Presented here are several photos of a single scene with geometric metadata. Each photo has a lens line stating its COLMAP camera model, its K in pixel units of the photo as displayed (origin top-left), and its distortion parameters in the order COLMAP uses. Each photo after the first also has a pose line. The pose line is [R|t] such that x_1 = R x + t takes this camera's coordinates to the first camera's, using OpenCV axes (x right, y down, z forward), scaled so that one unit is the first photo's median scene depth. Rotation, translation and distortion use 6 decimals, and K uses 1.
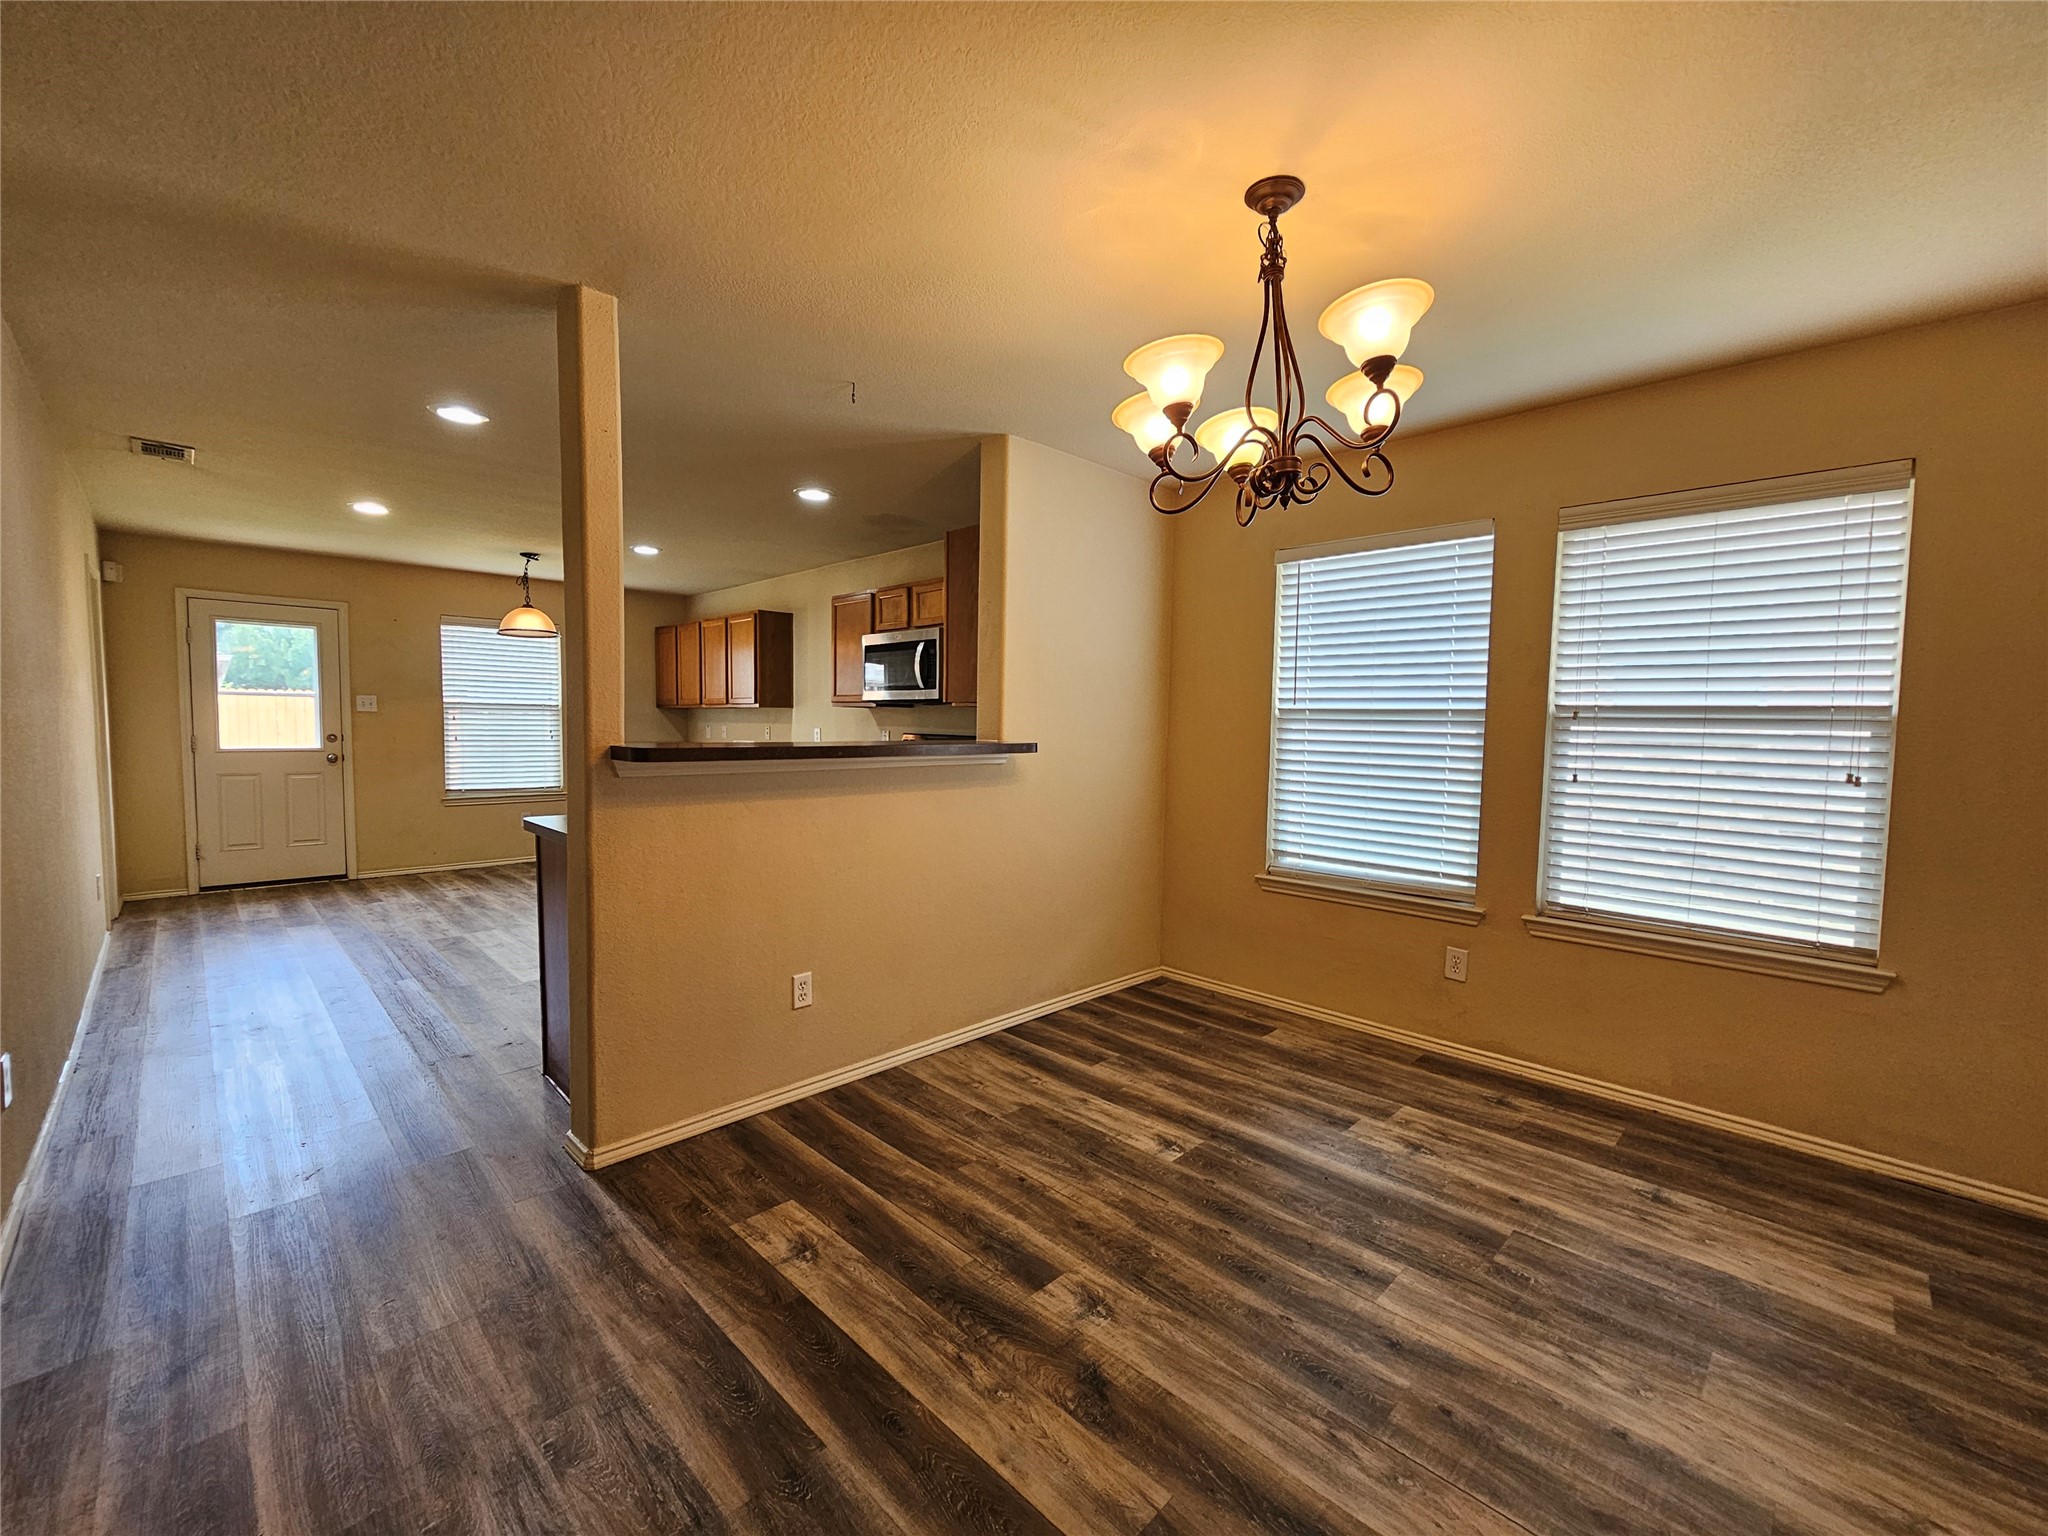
lens RADIAL K [[842.7, 0, 1022.3], [0, 842.7, 766.1], [0, 0, 1]] dist [-0.000270, 0.000210]
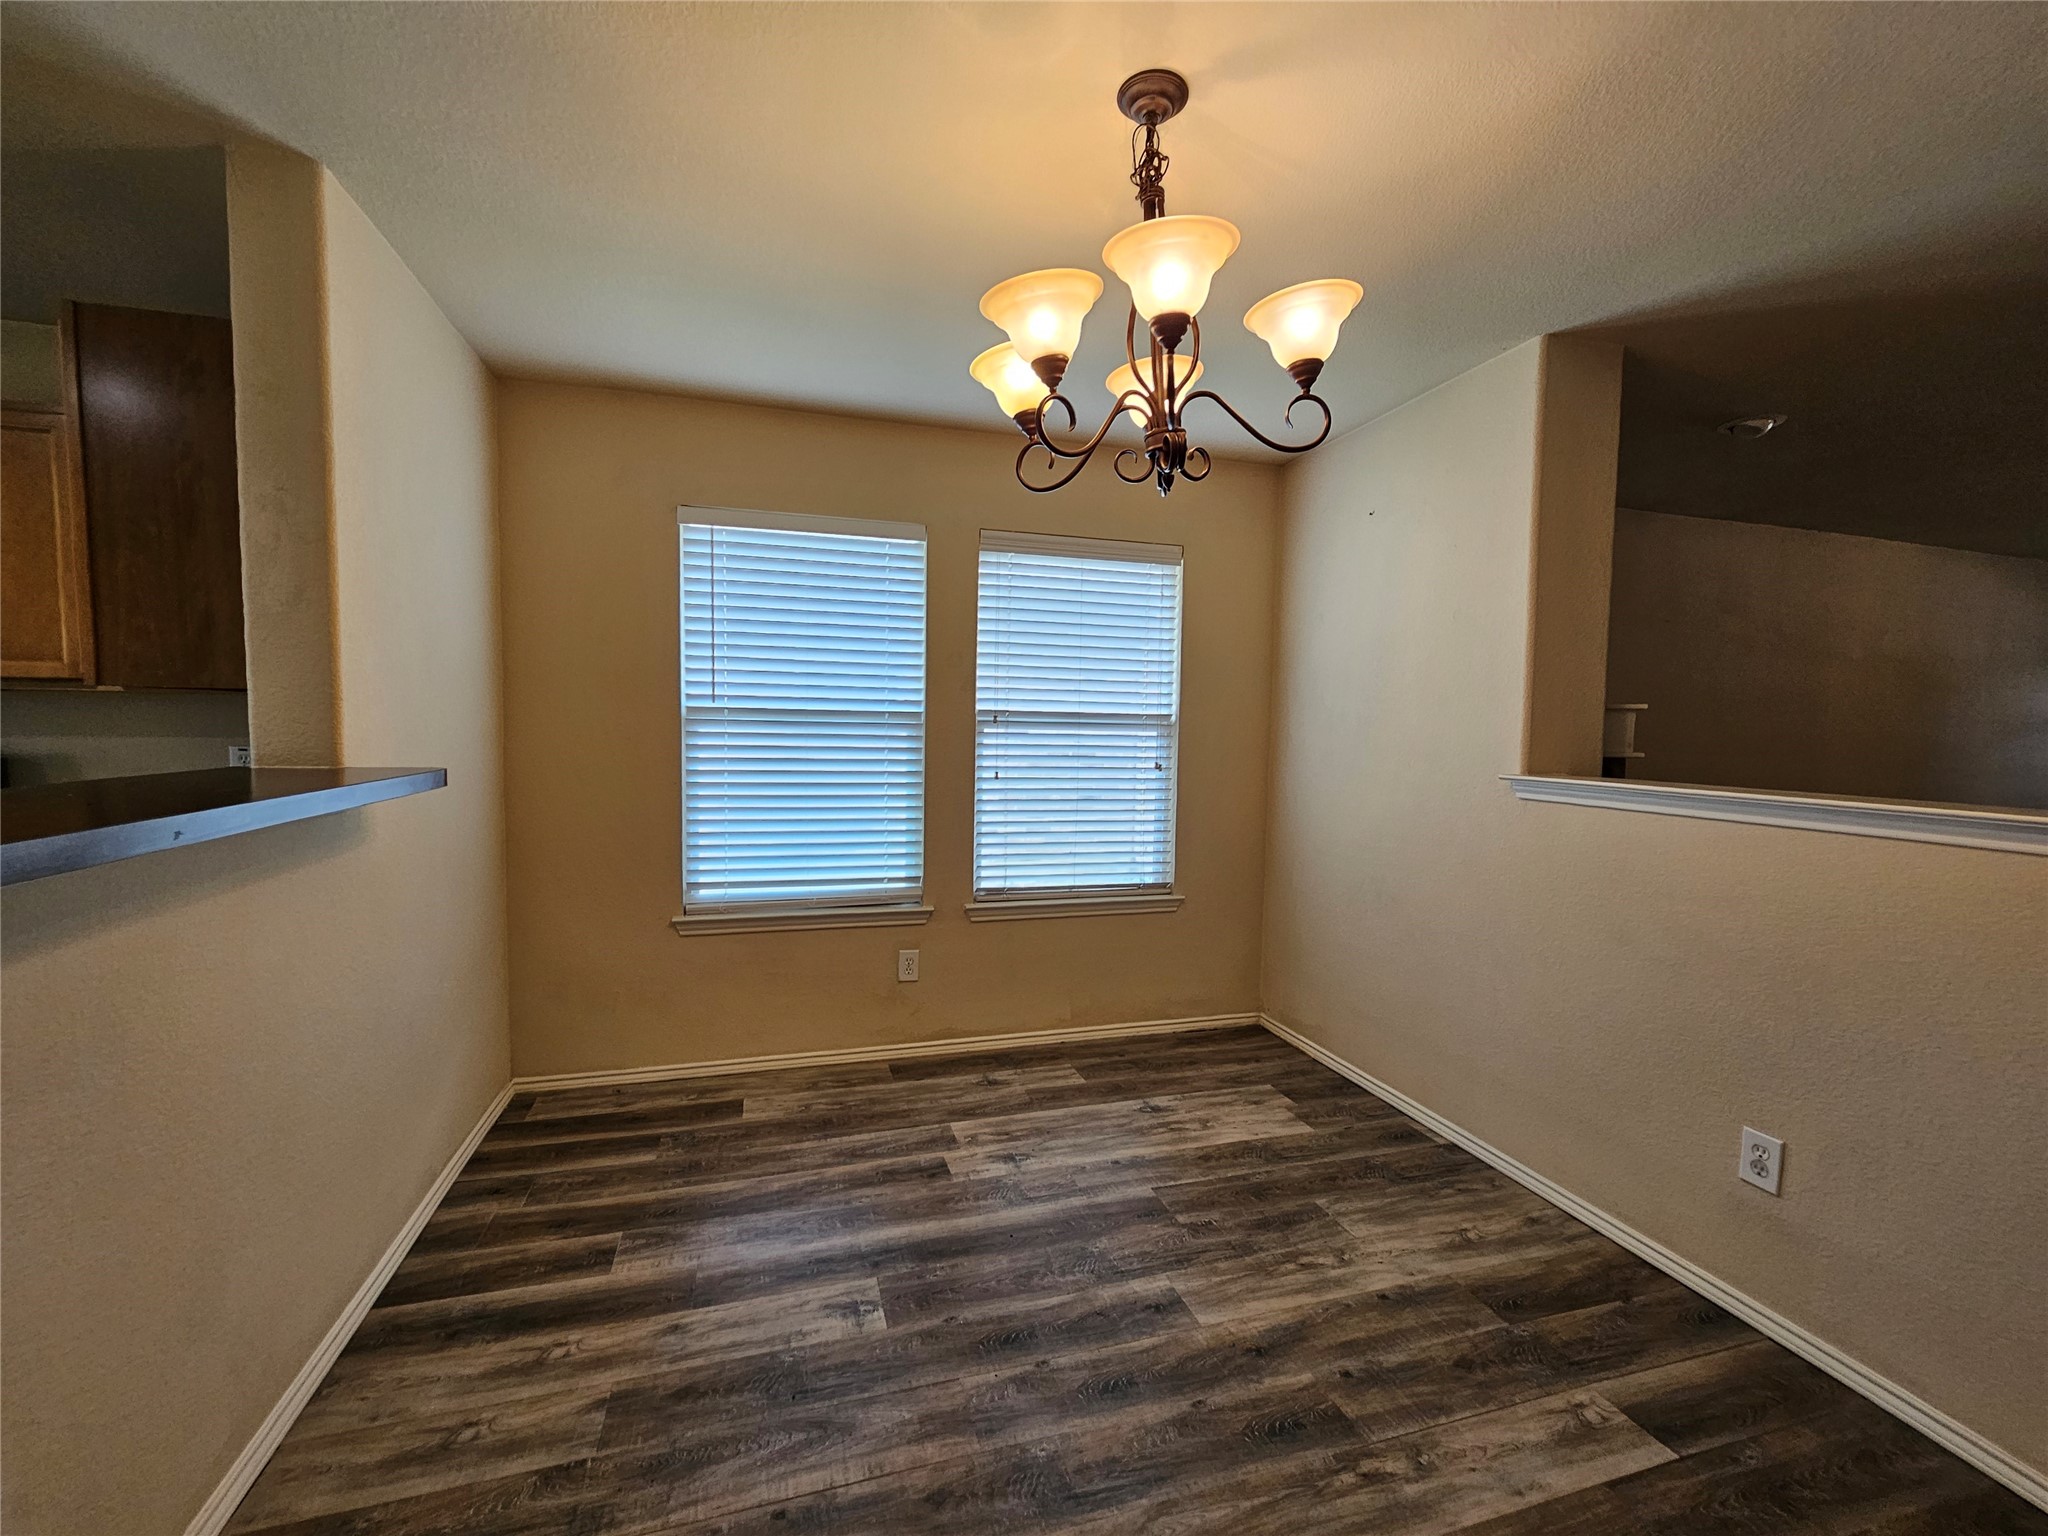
lens RADIAL K [[842.7, 0, 1019.5], [0, 842.7, 776.0], [0, 0, 1]] dist [-0.000270, 0.000210]
pose [[0.479401, -0.062295, 0.875382, -0.349275], [0.036557, 0.998029, 0.051002, -0.045304], [-0.876834, 0.007550, 0.480733, 0.483185]]
